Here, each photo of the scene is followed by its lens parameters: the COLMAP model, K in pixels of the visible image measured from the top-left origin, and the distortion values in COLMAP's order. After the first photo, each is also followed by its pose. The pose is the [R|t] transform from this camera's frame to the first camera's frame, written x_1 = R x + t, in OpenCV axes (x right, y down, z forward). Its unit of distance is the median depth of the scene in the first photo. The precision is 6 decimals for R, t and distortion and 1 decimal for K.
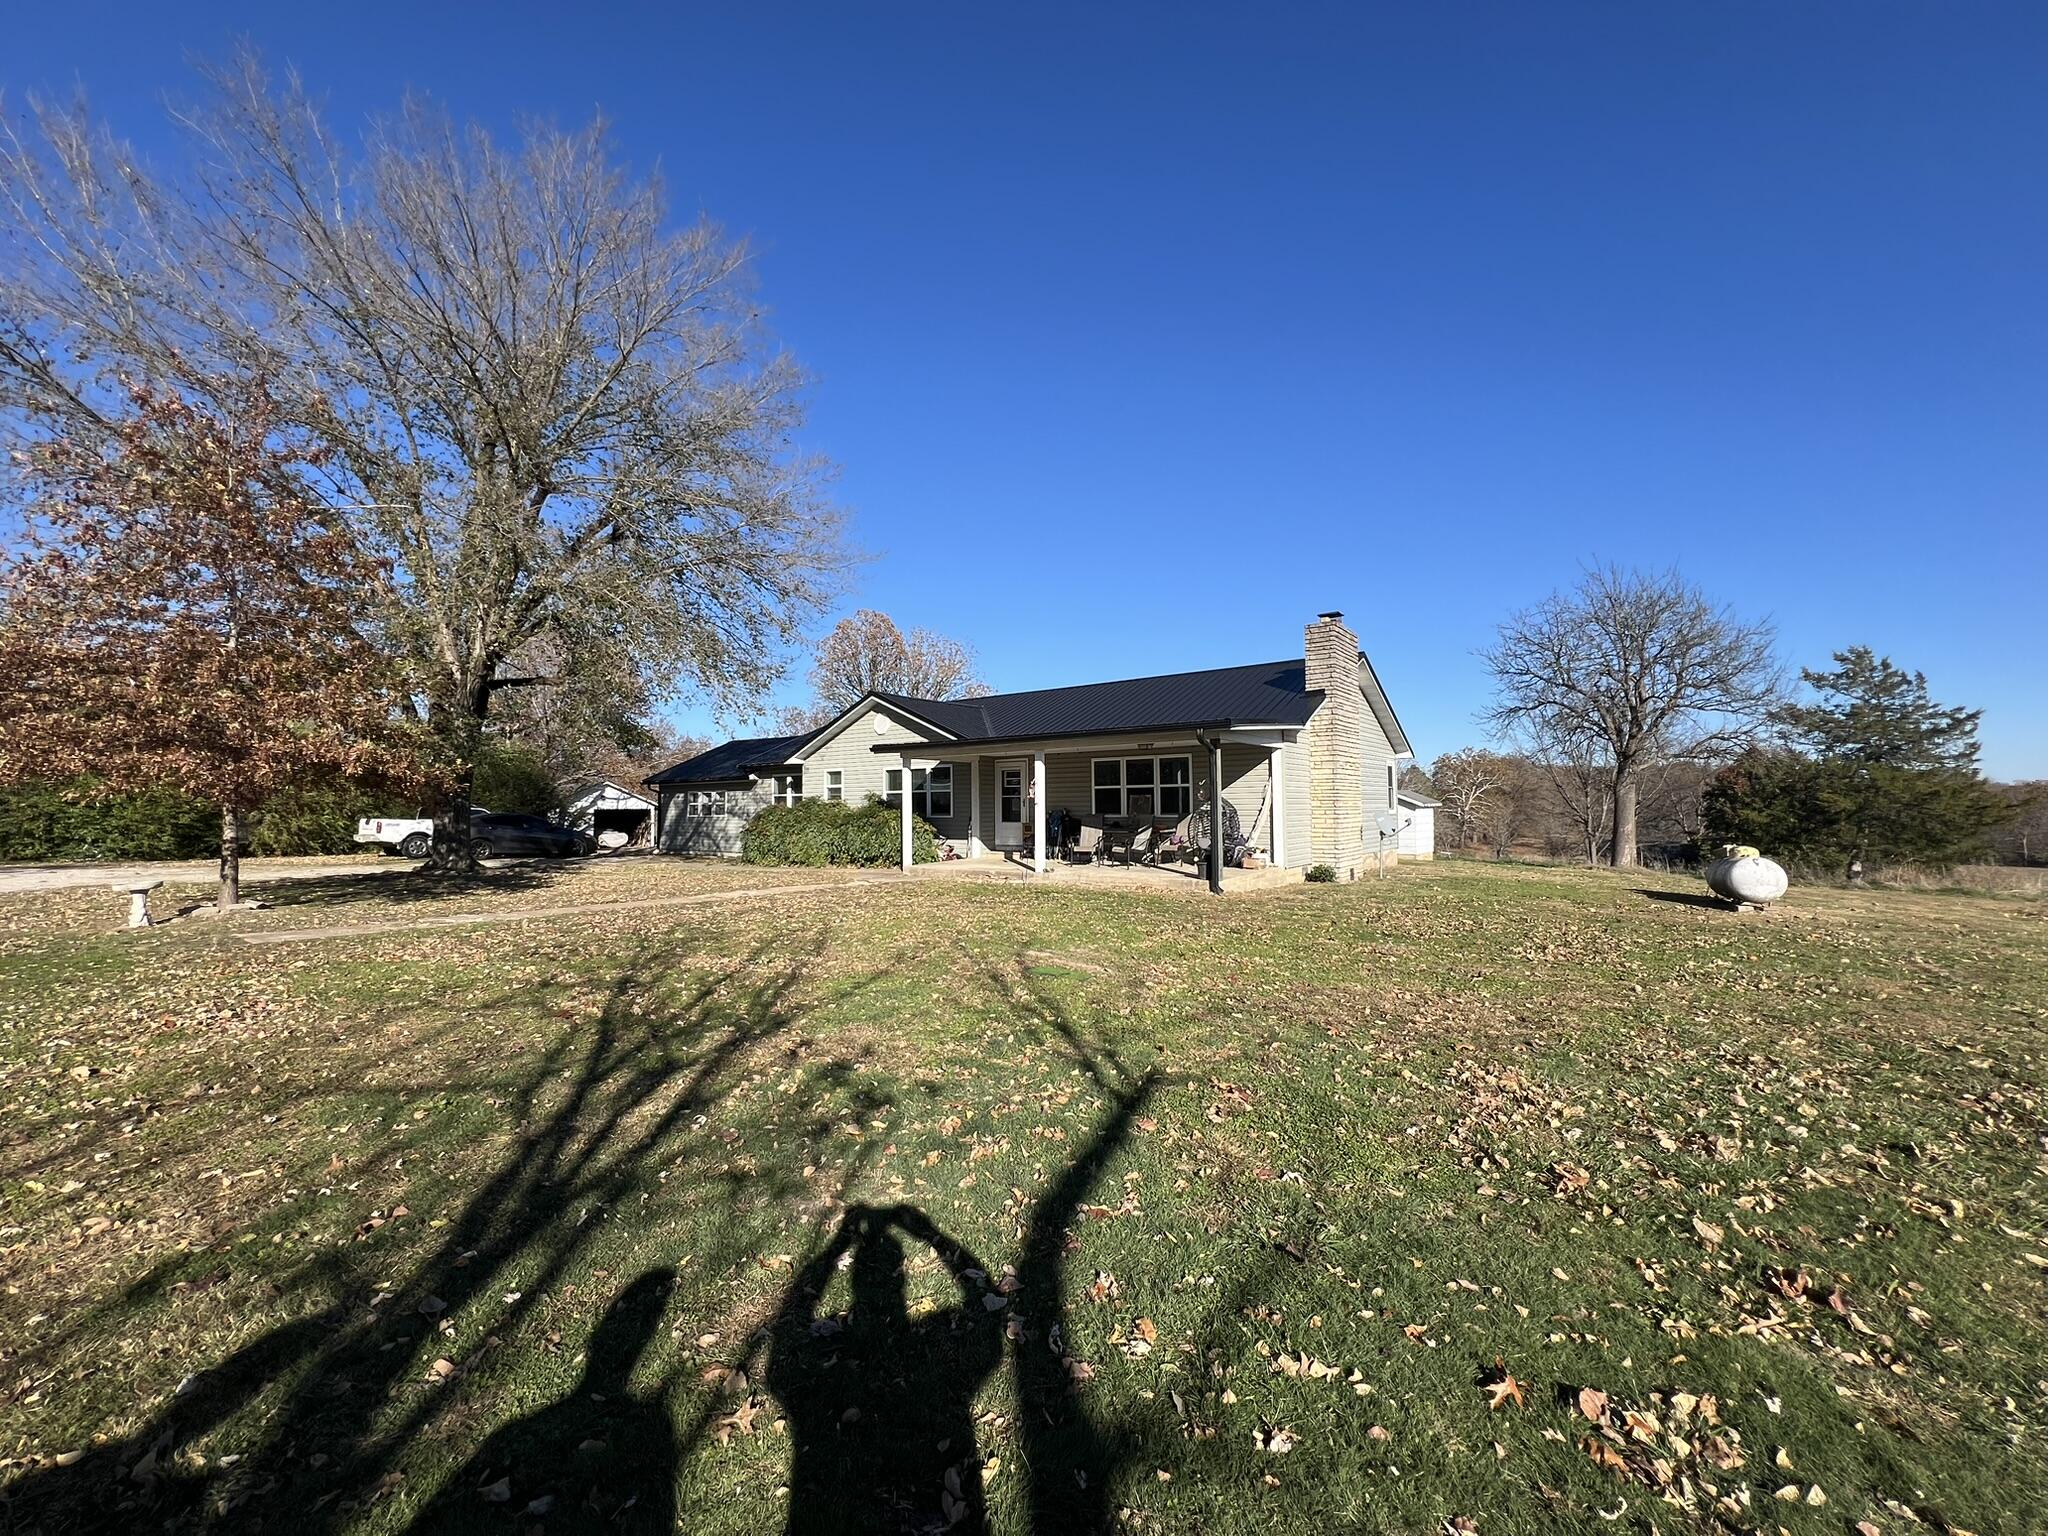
lens RADIAL K [[827.6, 0, 1020.1], [0, 827.6, 768.8], [0, 0, 1]] dist [0.009129, 0.000449]
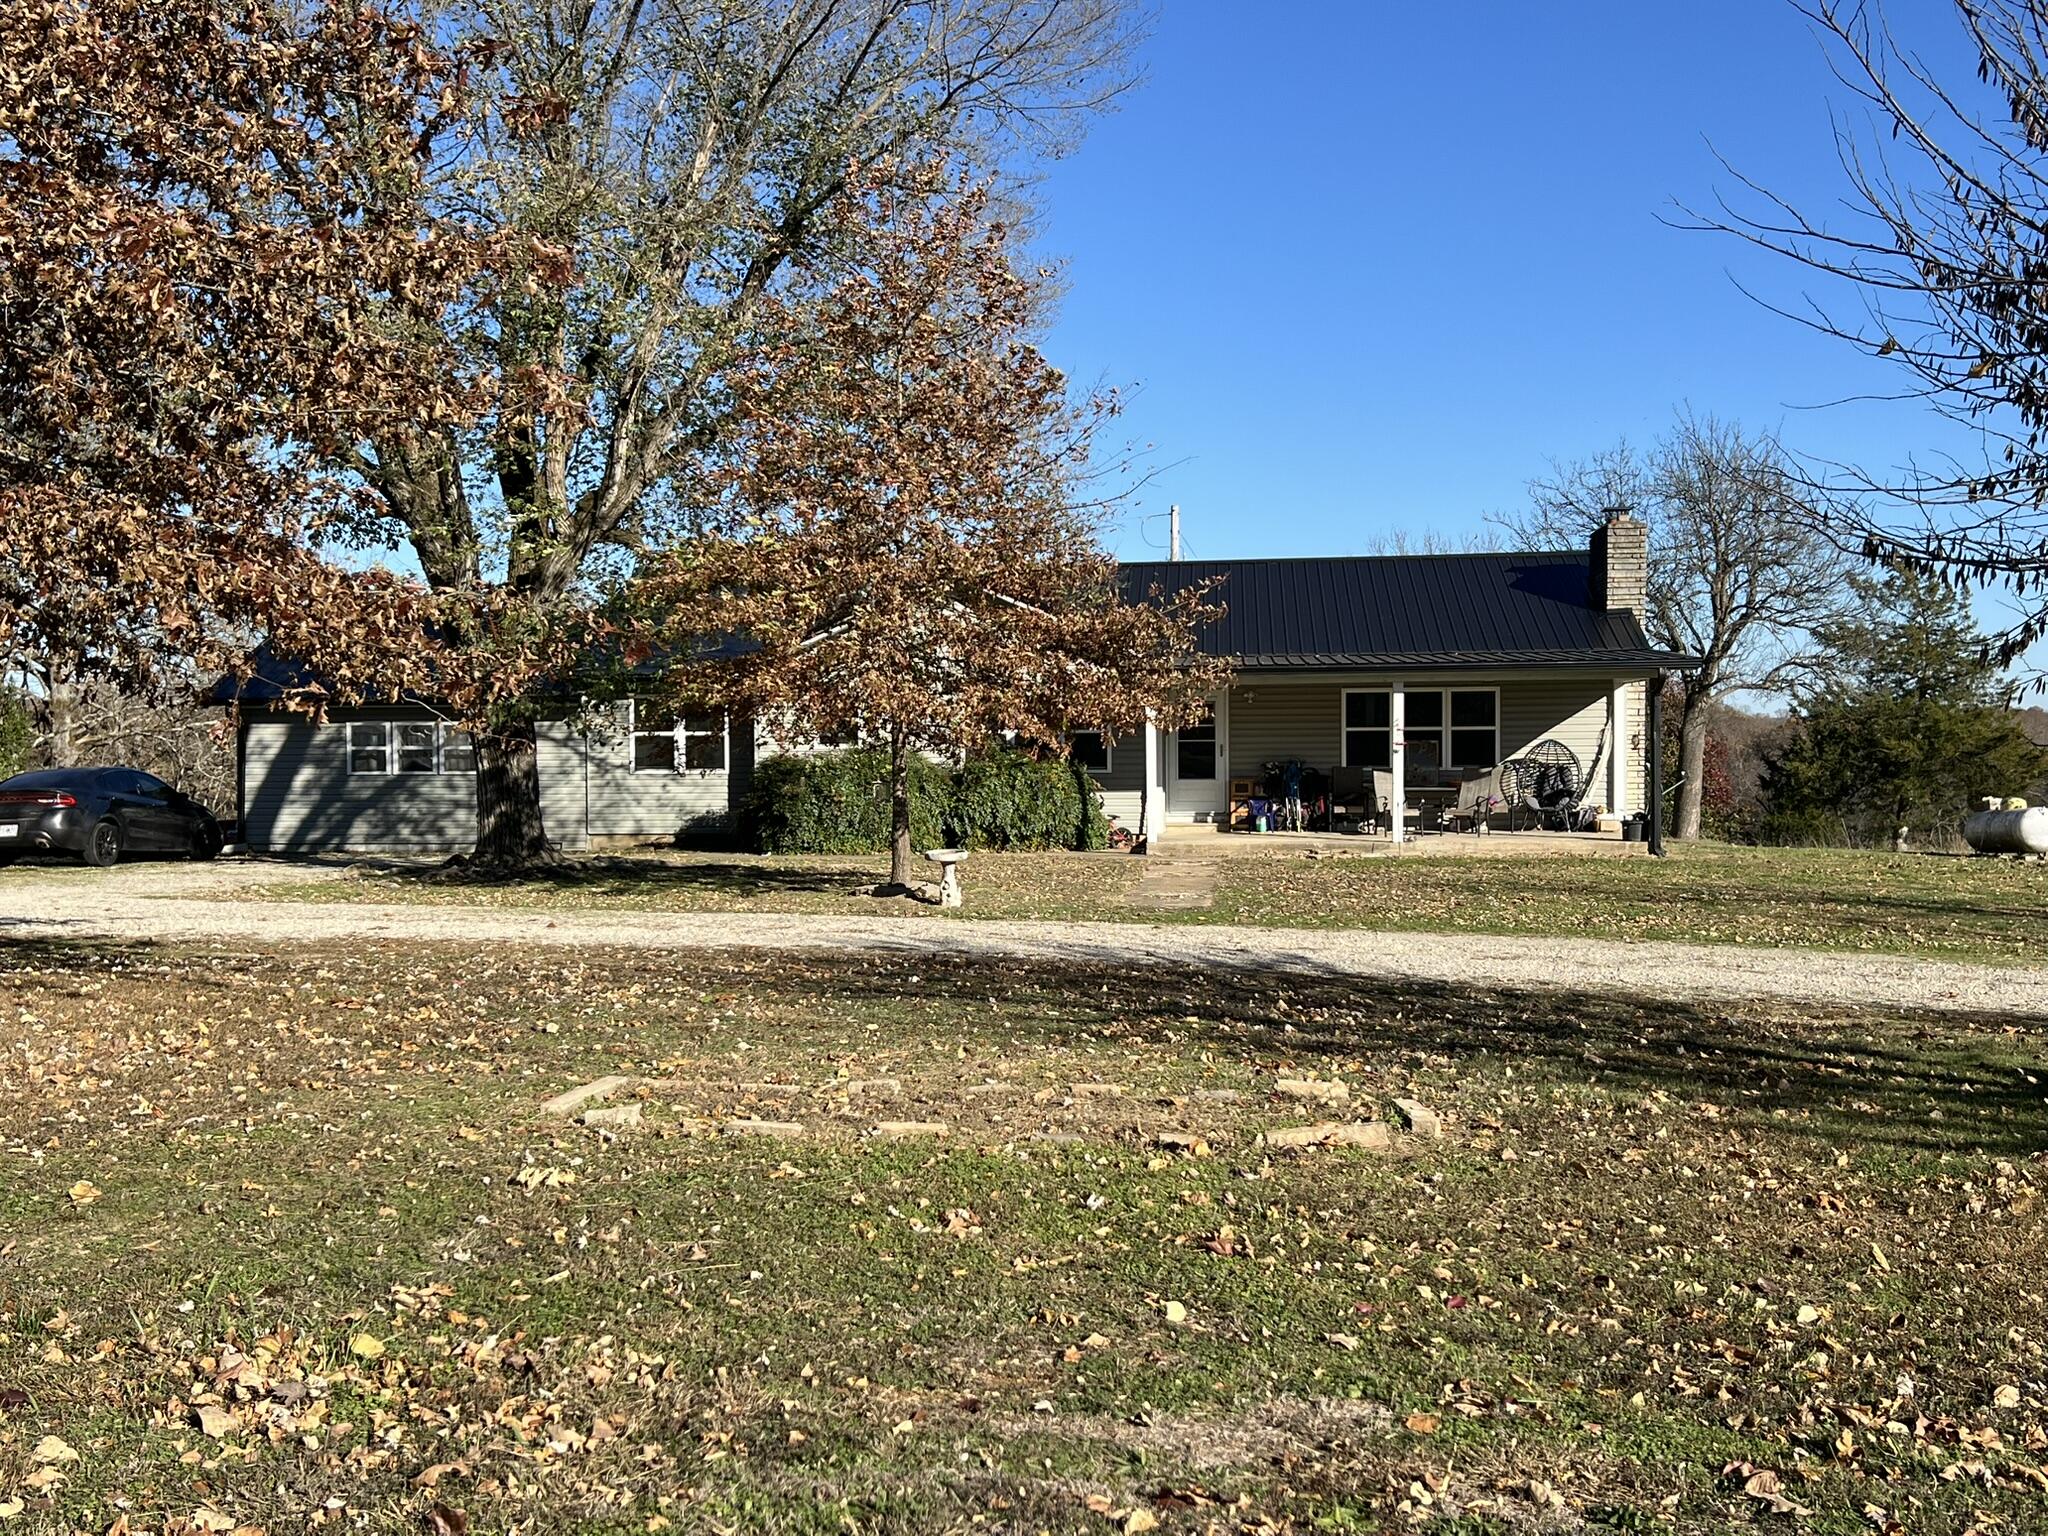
lens RADIAL K [[2037.2, 0, 1018.6], [0, 2037.2, 765.4], [0, 0, 1]] dist [0.071973, 0.000000]
pose [[0.863628, -0.002845, 0.504121, -1.184207], [-0.024216, 0.998596, 0.047120, -0.024965], [-0.503547, -0.052901, 0.862346, -0.425827]]
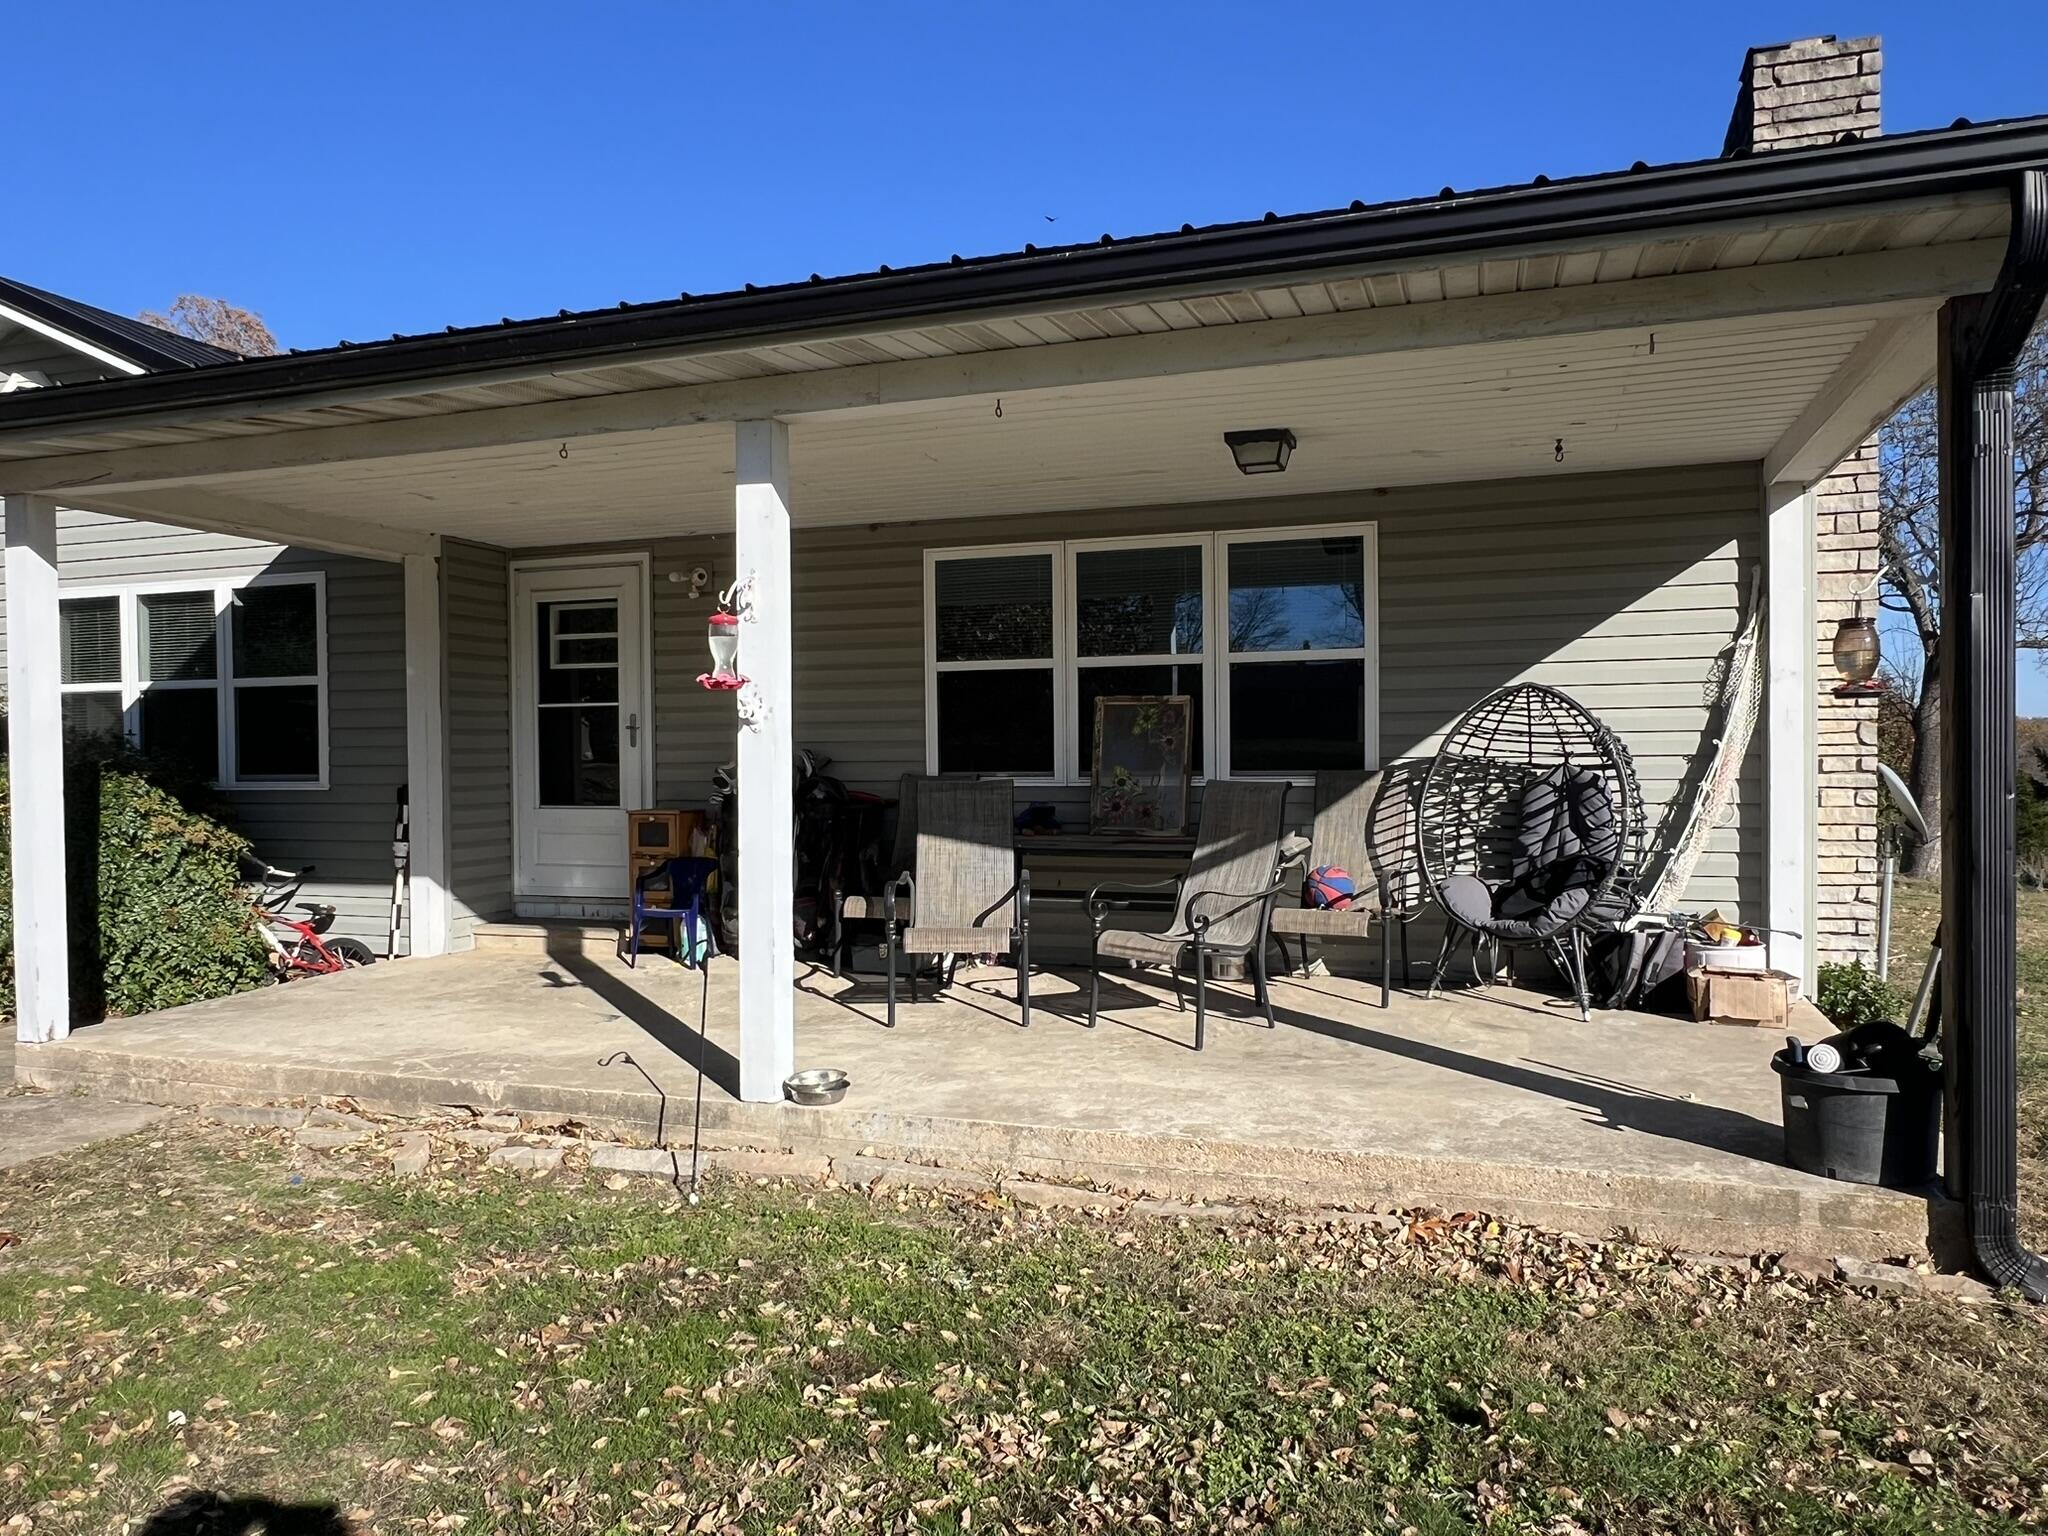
lens RADIAL K [[1430.7, 0, 1032.2], [0, 1430.7, 779.6], [0, 0, 1]] dist [-0.006478, 0.003611]
pose [[0.952576, -0.005684, 0.304248, -0.014454], [-0.013015, 0.998150, 0.059395, 0.034738], [-0.304022, -0.060538, 0.950739, 0.667452]]
